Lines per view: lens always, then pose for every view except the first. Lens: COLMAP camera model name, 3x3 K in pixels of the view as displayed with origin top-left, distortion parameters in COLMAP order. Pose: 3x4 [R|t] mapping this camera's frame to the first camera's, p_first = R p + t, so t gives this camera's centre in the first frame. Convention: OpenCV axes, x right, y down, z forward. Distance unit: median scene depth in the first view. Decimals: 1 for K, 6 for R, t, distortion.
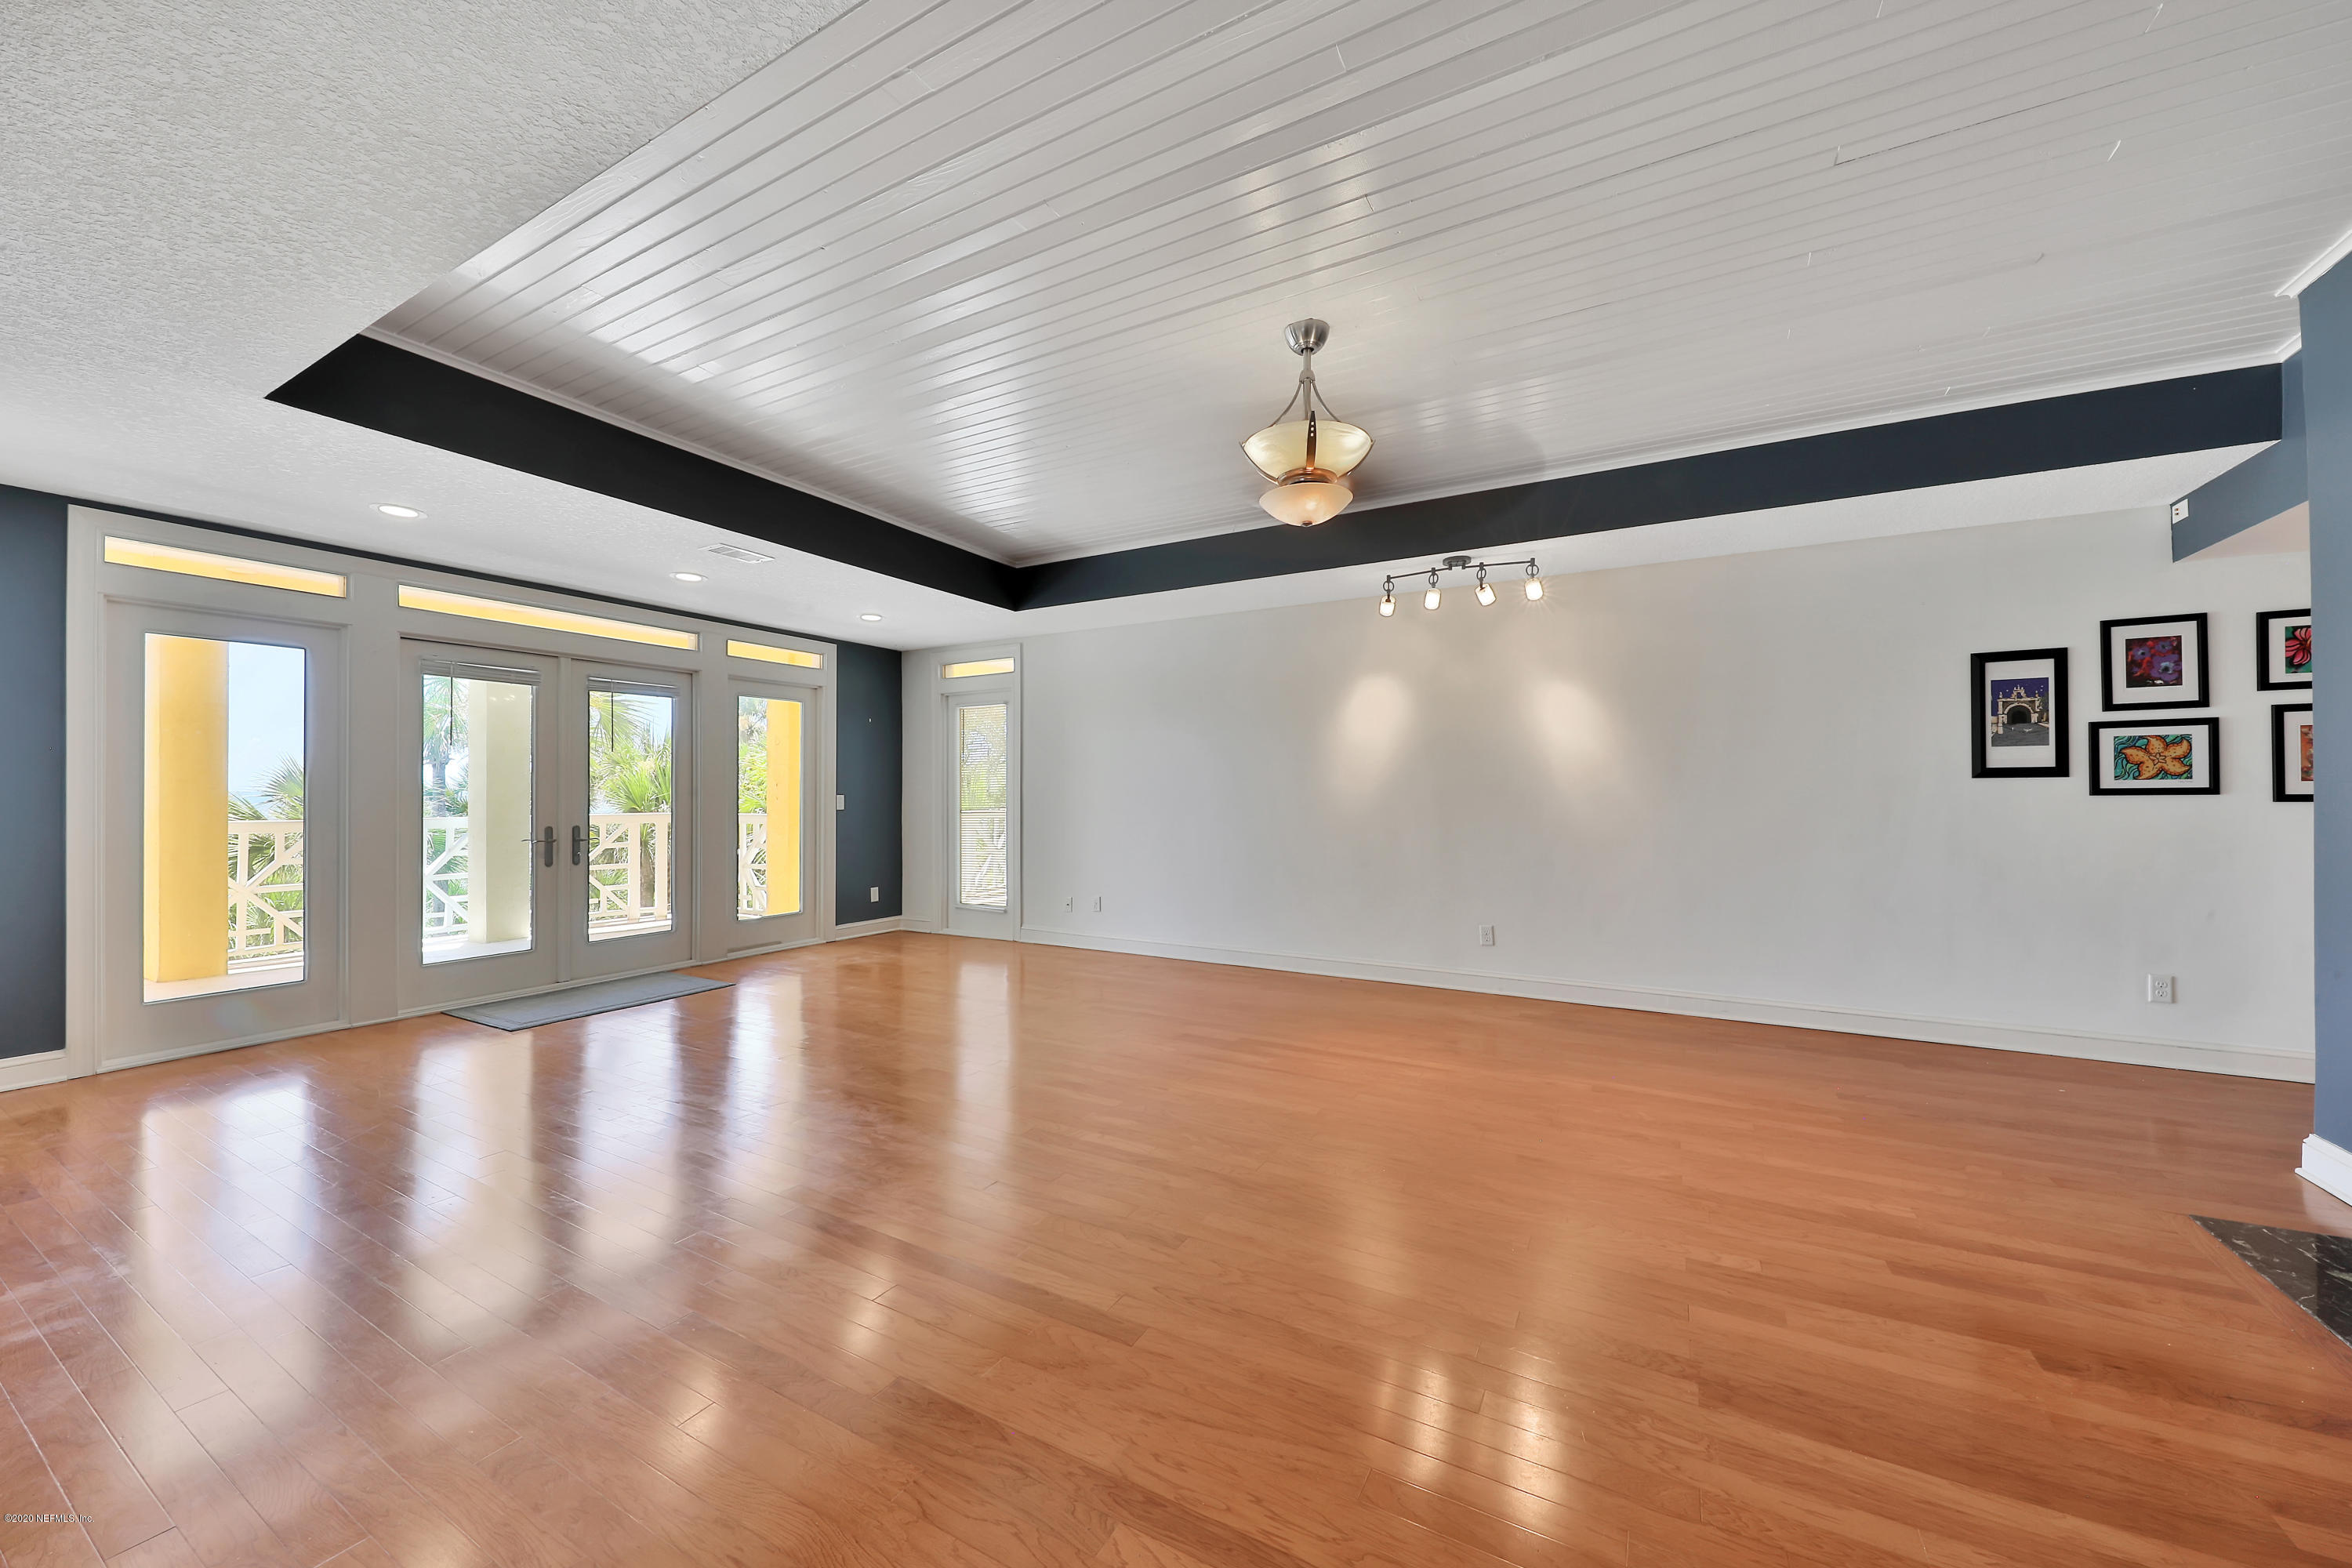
lens RADIAL K [[870.9, 0, 1176.0], [0, 870.9, 784.0], [0, 0, 1]] dist [0.000039, -0.000108]
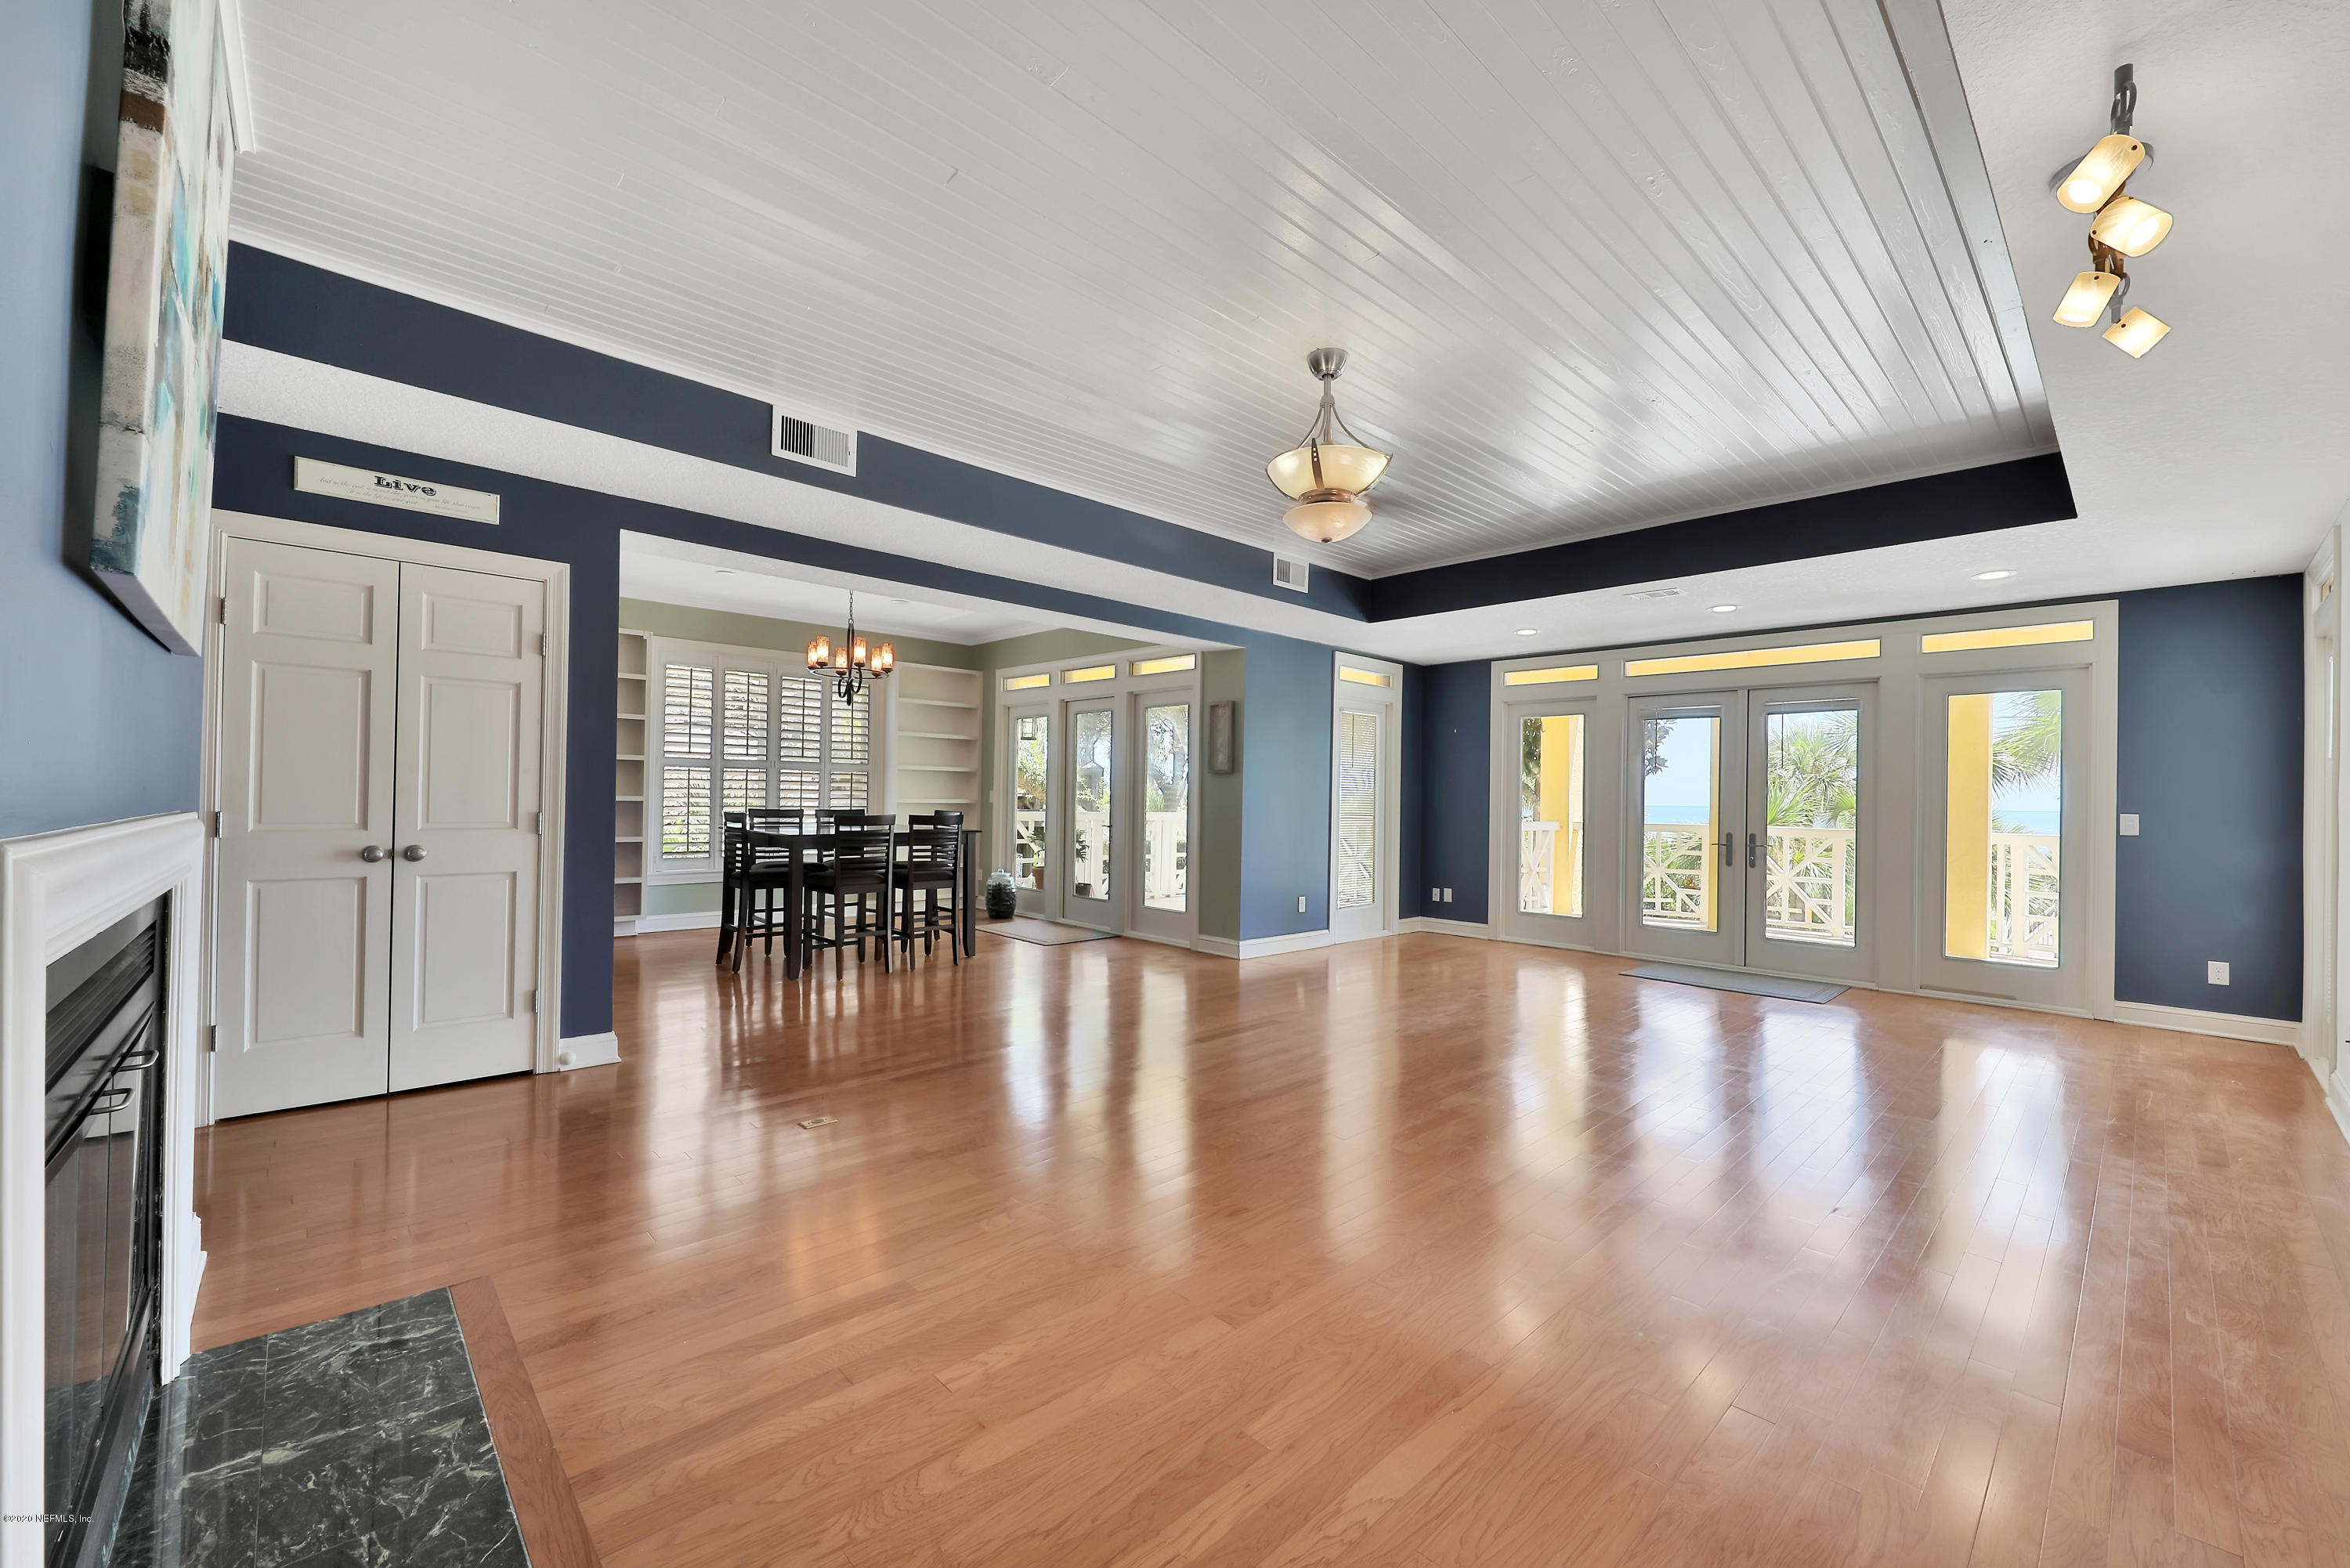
lens RADIAL K [[908.4, 0, 1175.0], [0, 908.4, 784.0], [0, 0, 1]] dist [-0.009107, -0.000039]
pose [[-0.311965, -0.018780, -0.949908, 0.692595], [-0.006770, 0.999823, -0.017544, 0.008522], [0.950070, 0.000957, -0.312037, 0.652088]]
